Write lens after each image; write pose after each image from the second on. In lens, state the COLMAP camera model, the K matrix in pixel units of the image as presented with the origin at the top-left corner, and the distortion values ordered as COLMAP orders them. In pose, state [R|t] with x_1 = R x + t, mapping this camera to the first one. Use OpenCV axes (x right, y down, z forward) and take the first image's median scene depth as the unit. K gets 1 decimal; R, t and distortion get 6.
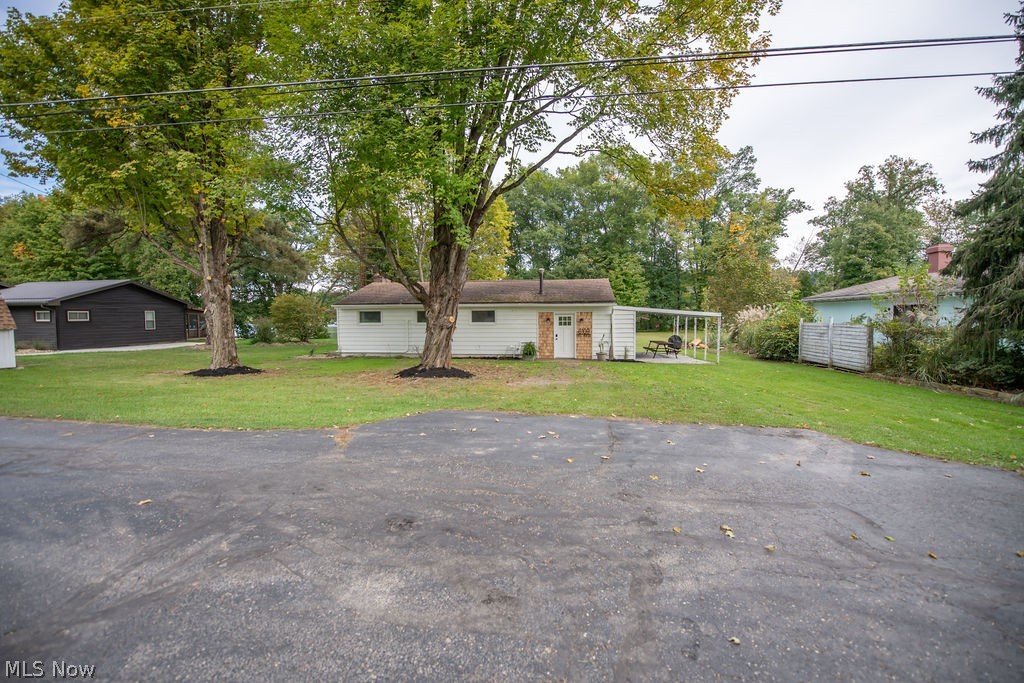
lens RADIAL K [[409.6, 0, 512.0], [0, 409.6, 341.5], [0, 0, 1]] dist [-0.006873, -0.000138]
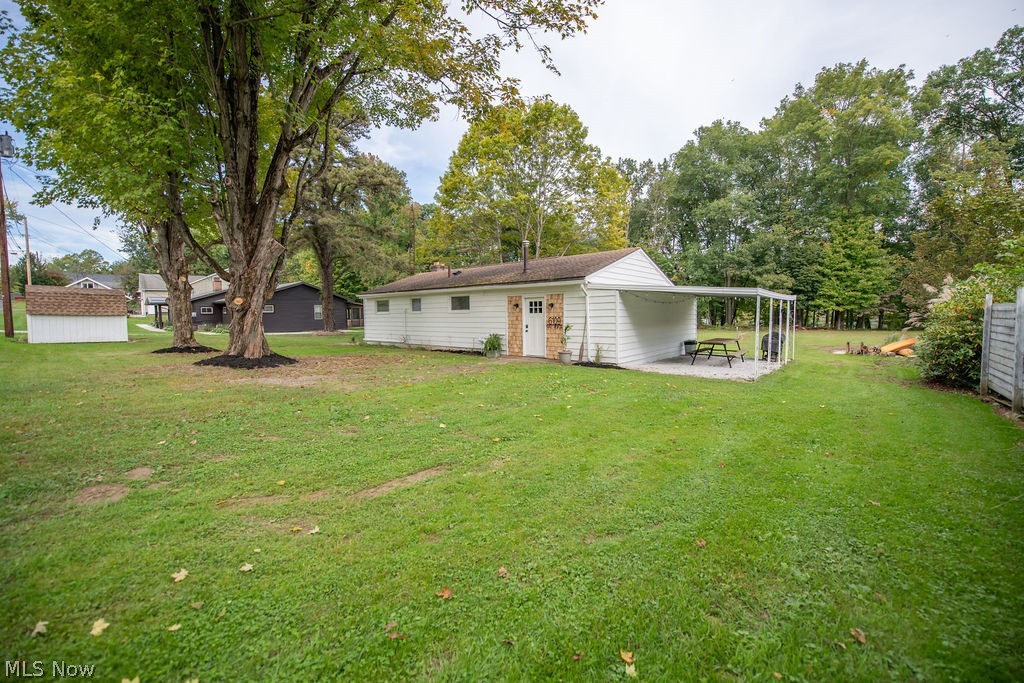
lens RADIAL K [[409.0, 0, 513.1], [0, 409.0, 338.0], [0, 0, 1]] dist [-0.017884, -0.000720]
pose [[0.844462, 0.028006, -0.534883, 0.491247], [-0.027213, 0.999586, 0.009374, 0.000450], [0.534924, 0.006640, 0.844874, 0.345276]]
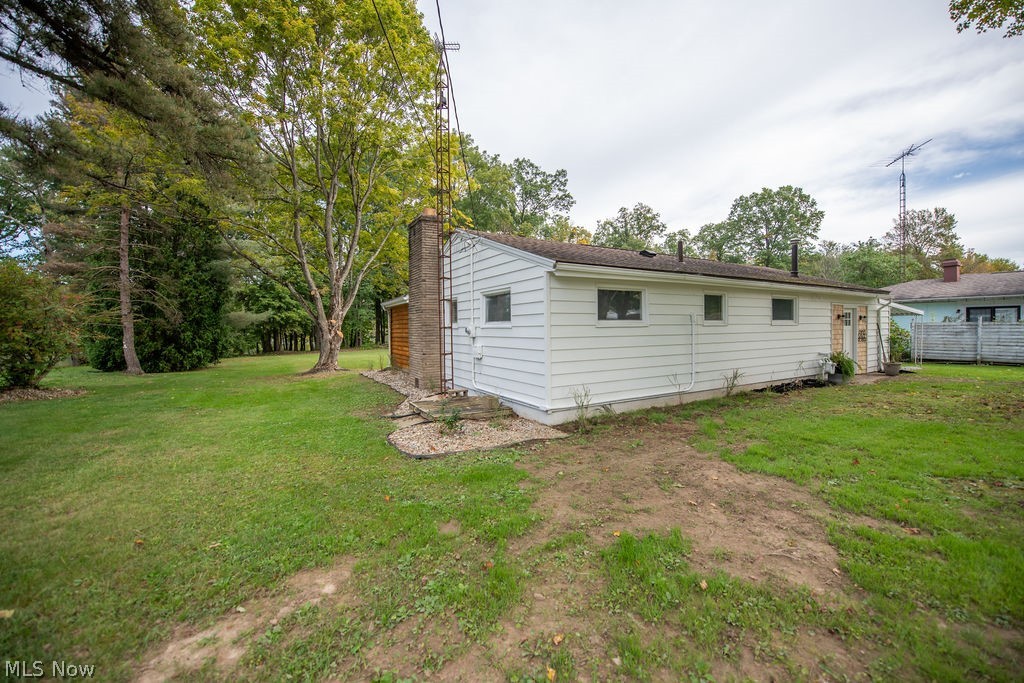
lens RADIAL K [[409.6, 0, 512.0], [0, 409.6, 341.5], [0, 0, 1]] dist [-0.006873, -0.000138]
pose [[0.763789, -0.023615, 0.645034, -0.714510], [0.046127, 0.998772, -0.018053, -0.026276], [-0.643816, 0.043542, 0.763941, 0.839037]]
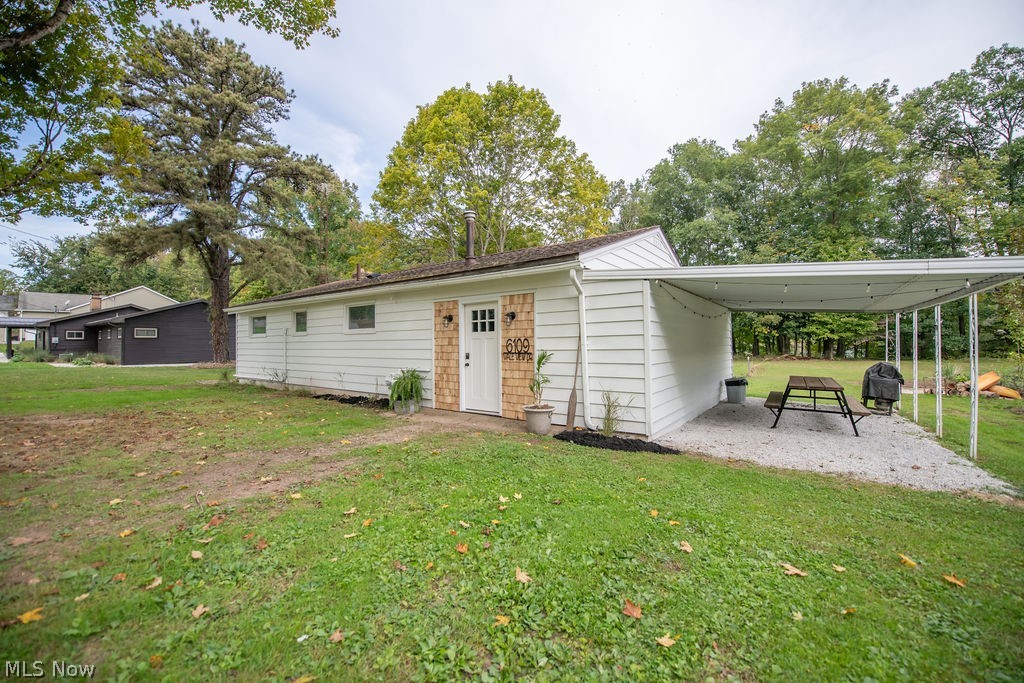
lens RADIAL K [[418.0, 0, 509.7], [0, 418.0, 341.3], [0, 0, 1]] dist [-0.002719, -0.000394]
pose [[0.880534, -0.003787, -0.473968, 0.345382], [-0.025759, 0.998108, -0.055830, -0.006960], [0.473283, 0.061369, 0.878770, 0.645713]]
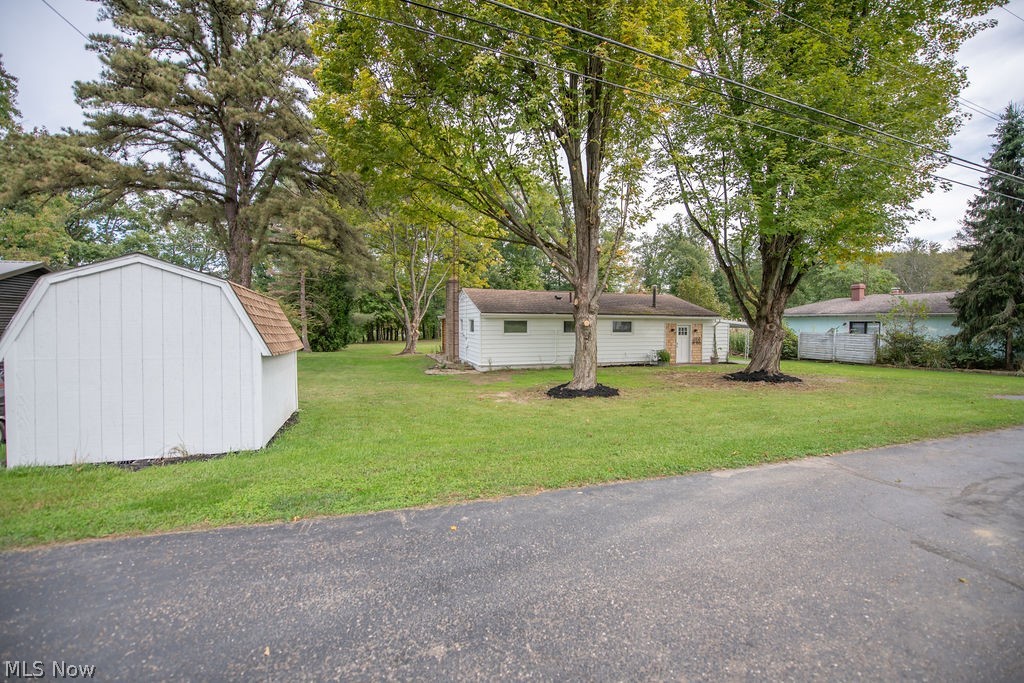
lens RADIAL K [[418.0, 0, 509.7], [0, 418.0, 341.3], [0, 0, 1]] dist [-0.002719, -0.000394]
pose [[0.880717, -0.012063, 0.473489, -0.871614], [0.019304, 0.999759, -0.010436, -0.018221], [-0.473250, 0.018332, 0.880738, 0.176609]]
